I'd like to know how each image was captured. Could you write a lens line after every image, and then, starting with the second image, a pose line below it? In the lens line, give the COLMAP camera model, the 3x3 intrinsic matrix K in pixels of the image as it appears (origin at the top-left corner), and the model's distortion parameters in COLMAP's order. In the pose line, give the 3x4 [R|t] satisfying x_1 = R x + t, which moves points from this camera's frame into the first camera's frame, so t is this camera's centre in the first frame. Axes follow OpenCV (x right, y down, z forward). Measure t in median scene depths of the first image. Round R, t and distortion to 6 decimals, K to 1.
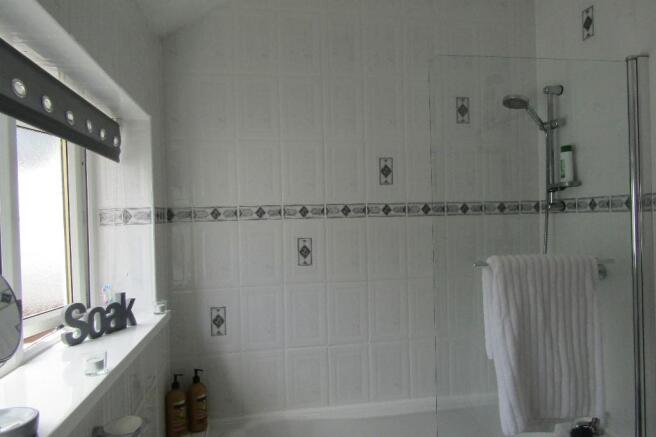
lens RADIAL K [[469.0, 0, 330.2], [0, 469.0, 215.9], [0, 0, 1]] dist [-0.007594, 0.004161]
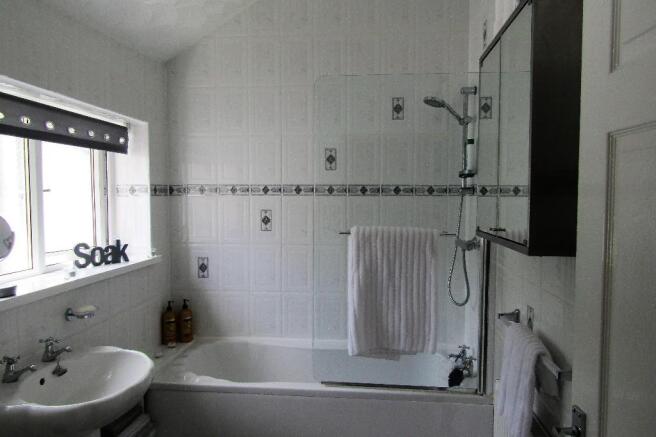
lens RADIAL K [[469.0, 0, 330.2], [0, 469.0, 215.9], [0, 0, 1]] dist [-0.007594, 0.004161]
pose [[0.967172, 0.037176, -0.251390, 0.494515], [-0.024738, 0.998317, 0.052461, -0.010769], [0.252917, -0.044520, 0.966463, -0.253226]]
